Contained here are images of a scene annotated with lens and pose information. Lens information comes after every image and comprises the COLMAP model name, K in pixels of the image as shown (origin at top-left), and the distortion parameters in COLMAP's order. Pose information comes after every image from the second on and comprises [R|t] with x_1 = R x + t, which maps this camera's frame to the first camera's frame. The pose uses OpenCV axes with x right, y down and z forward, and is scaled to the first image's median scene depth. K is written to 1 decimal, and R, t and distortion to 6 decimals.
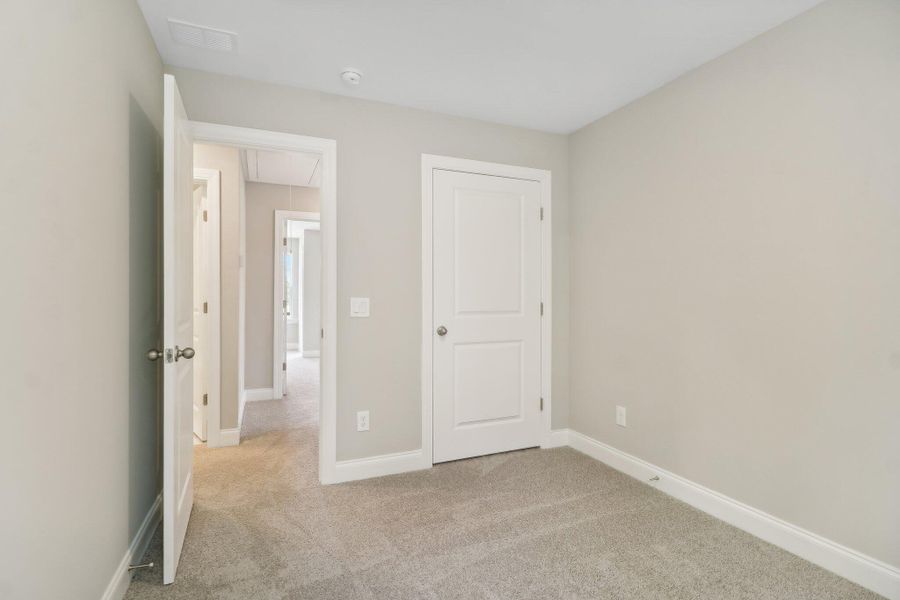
lens RADIAL K [[433.6, 0, 451.9], [0, 433.6, 296.6], [0, 0, 1]] dist [-0.002053, -0.000104]
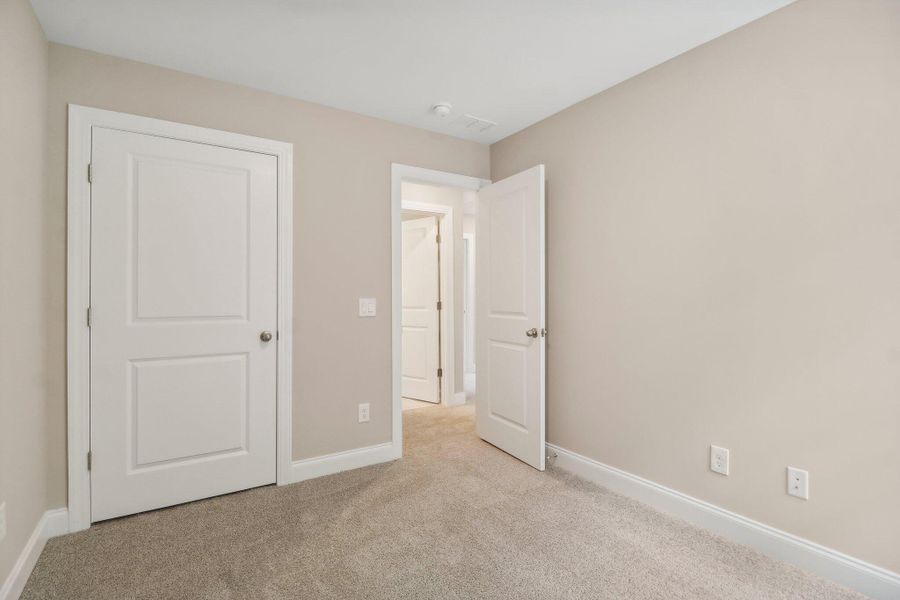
lens RADIAL K [[420.4, 0, 449.3], [0, 420.4, 296.2], [0, 0, 1]] dist [0.001571, -0.000941]
pose [[0.988206, -0.003757, 0.153085, -0.088860], [0.004178, 0.999988, -0.002427, -0.000081], [-0.153074, 0.003038, 0.988210, -0.039433]]
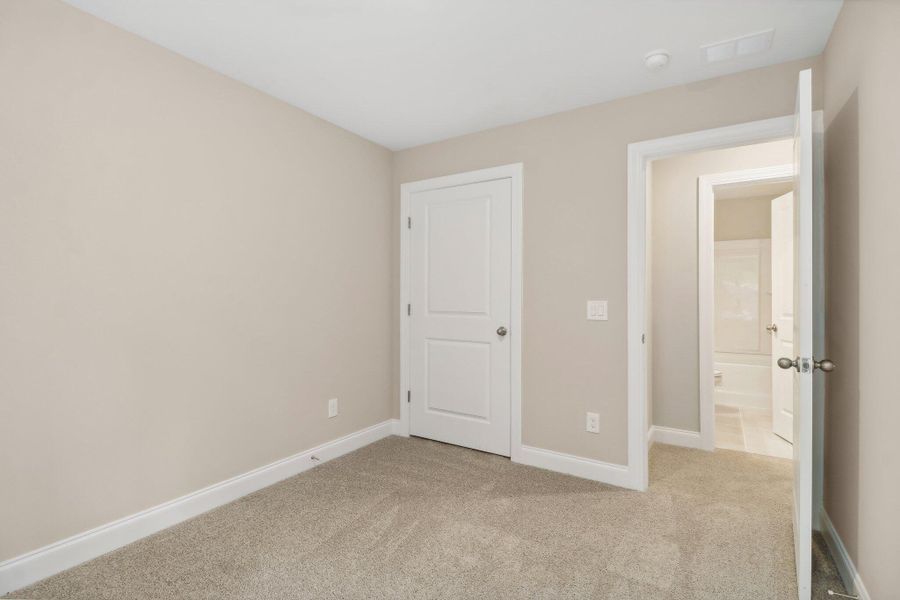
lens RADIAL K [[420.4, 0, 457.2], [0, 420.4, 298.7], [0, 0, 1]] dist [0.001571, -0.000941]
pose [[0.570881, 0.005067, -0.821017, 0.873850], [-0.007903, 0.999969, 0.000676, -0.000659], [0.820995, 0.006102, 0.570903, 0.372616]]
